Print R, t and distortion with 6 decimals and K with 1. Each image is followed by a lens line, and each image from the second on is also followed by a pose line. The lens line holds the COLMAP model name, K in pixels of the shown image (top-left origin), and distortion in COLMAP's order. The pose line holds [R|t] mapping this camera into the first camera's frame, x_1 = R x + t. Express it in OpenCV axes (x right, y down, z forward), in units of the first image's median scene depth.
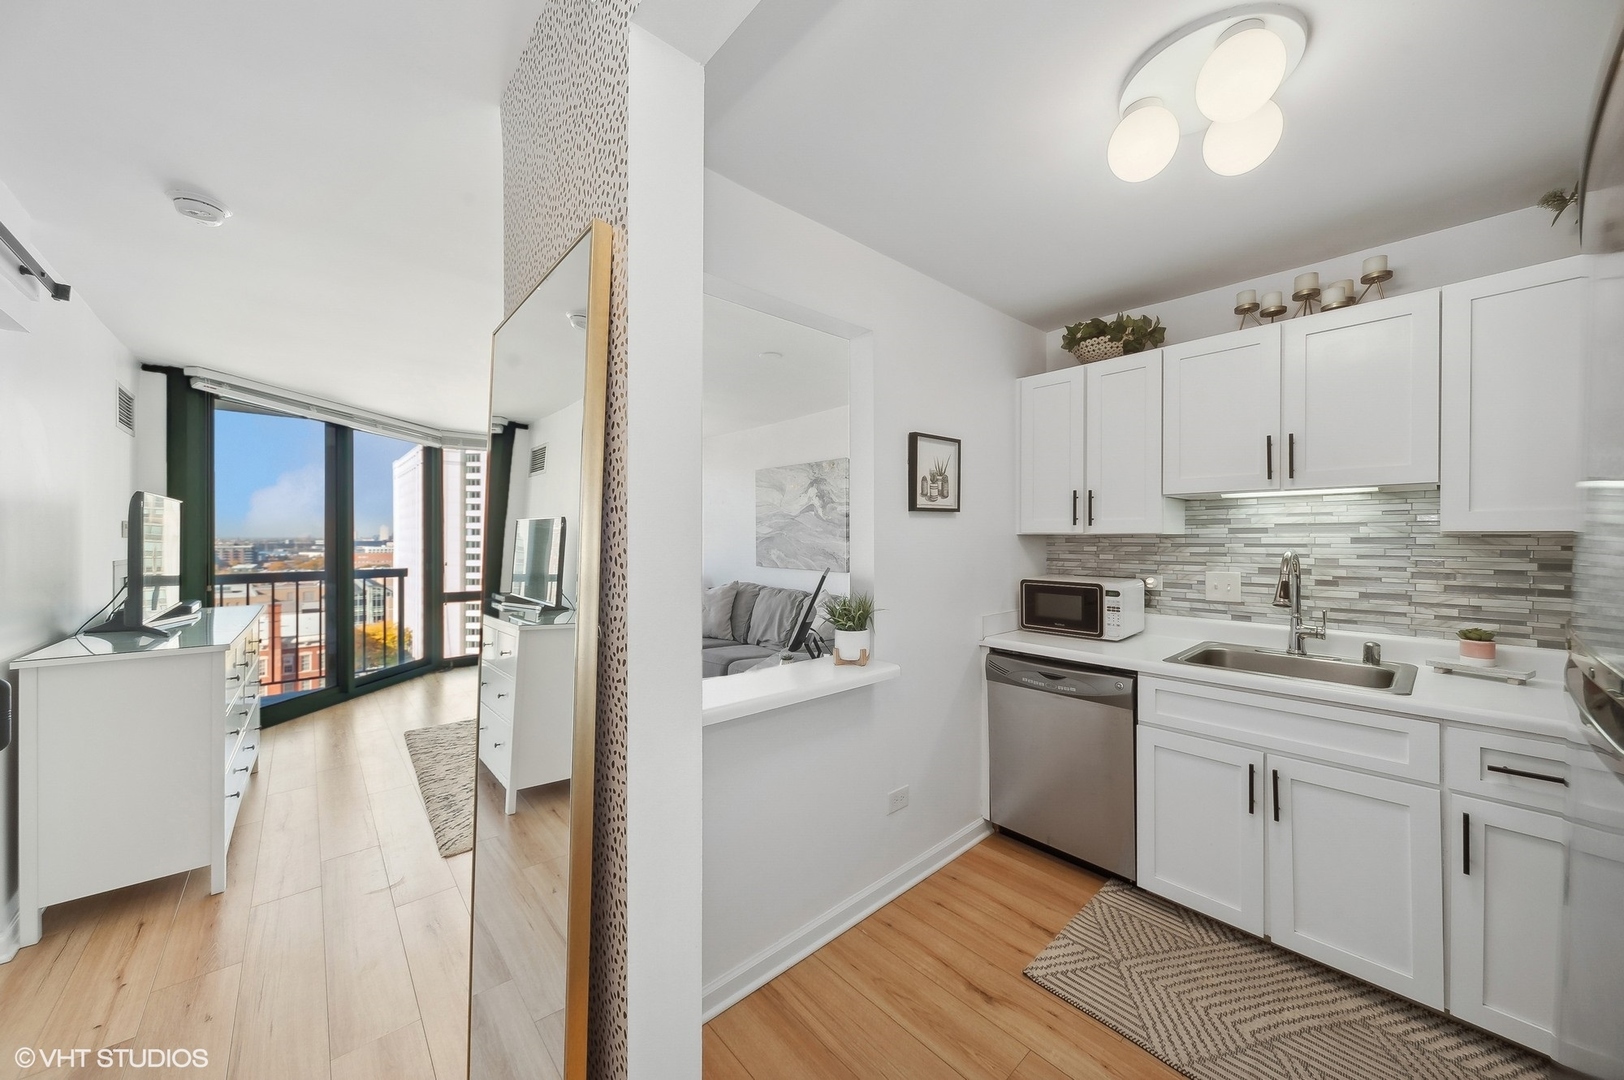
lens RADIAL K [[563.0, 0, 825.2], [0, 563.0, 536.7], [0, 0, 1]] dist [-0.000683, -0.000269]
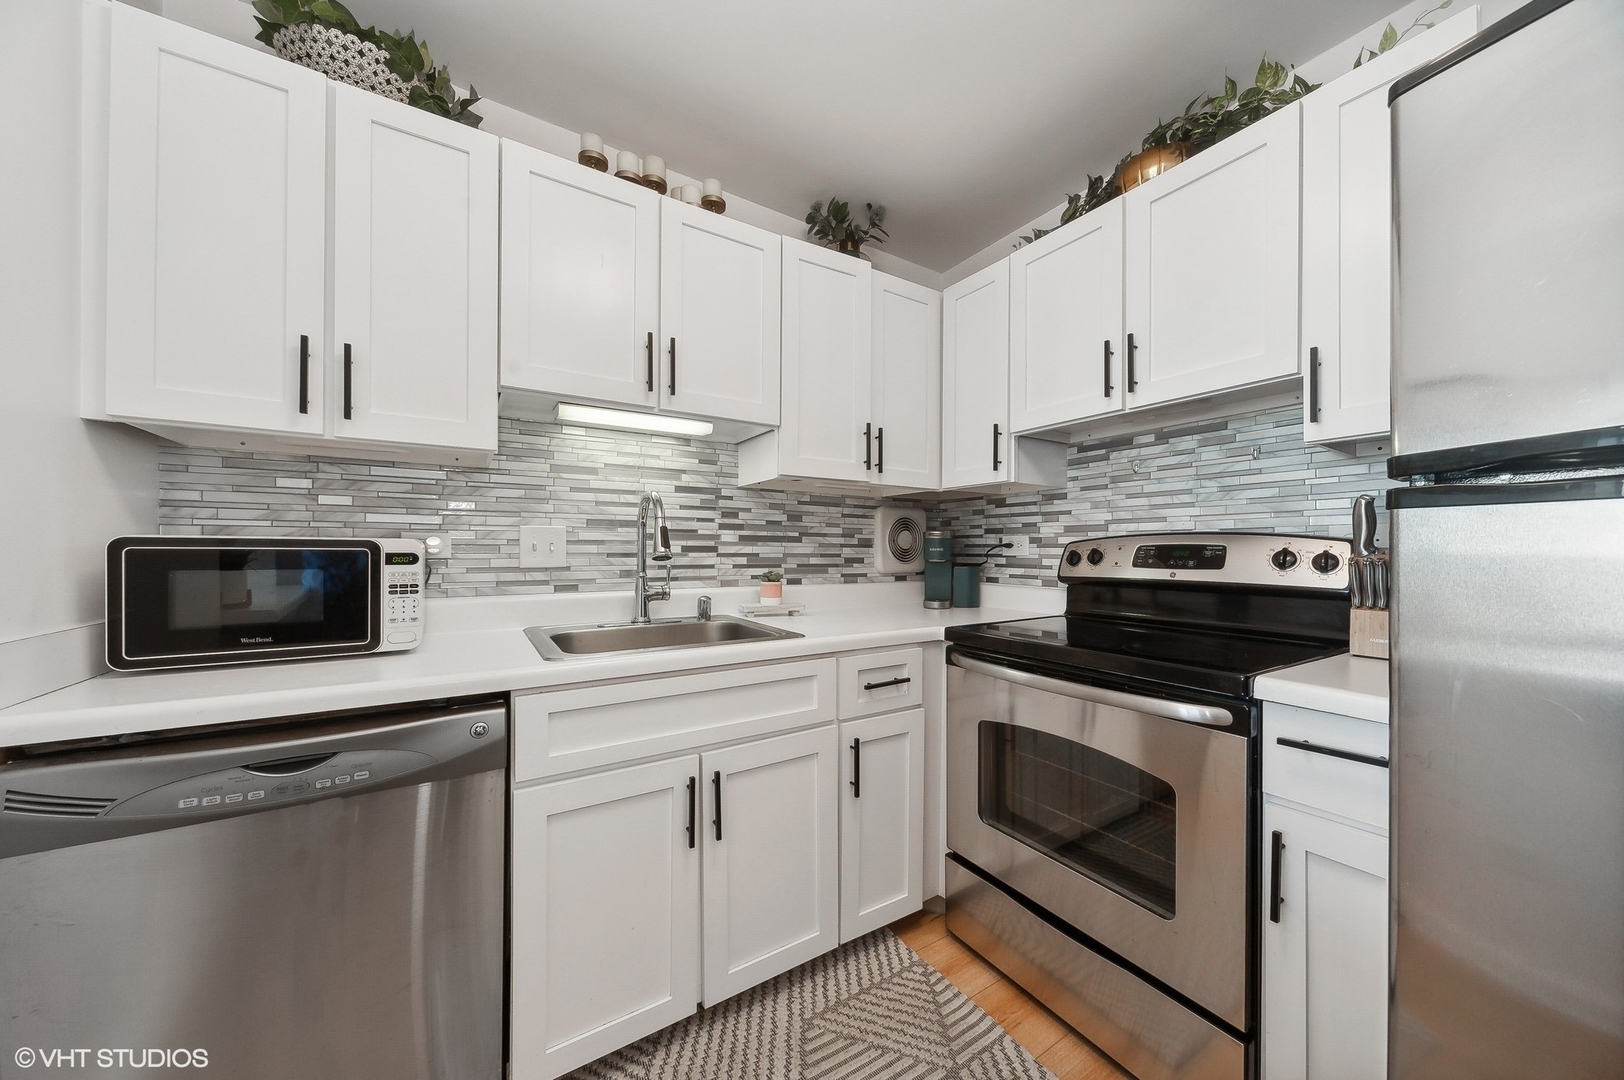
lens RADIAL K [[563.0, 0, 821.0], [0, 563.0, 551.2], [0, 0, 1]] dist [-0.000683, -0.000269]
pose [[0.170750, -0.000750, 0.985314, 0.071074], [-0.004140, 0.999990, 0.001479, 0.088056], [-0.985306, -0.004332, 0.170745, 0.517100]]
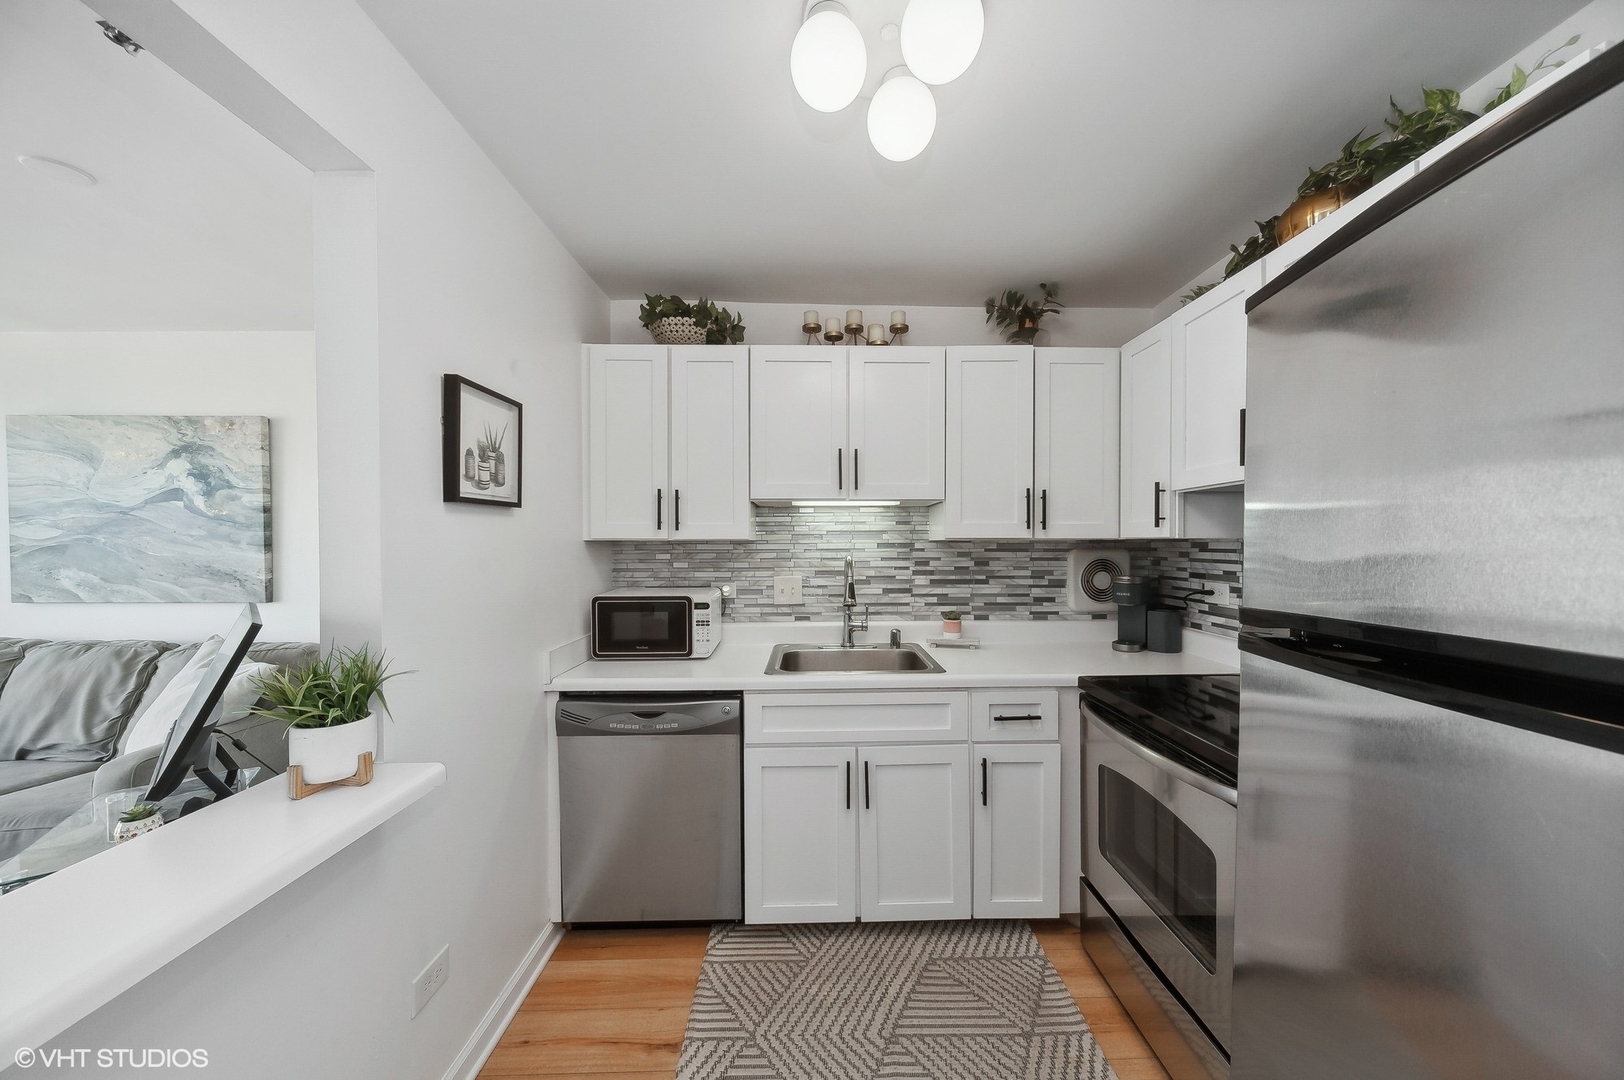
lens RADIAL K [[563.0, 0, 820.3], [0, 563.0, 548.8], [0, 0, 1]] dist [-0.000683, -0.000269]
pose [[0.663181, -0.010846, 0.748380, -0.035080], [0.003892, 0.999931, 0.011042, 0.000106], [-0.748449, -0.004410, 0.663178, 0.250322]]
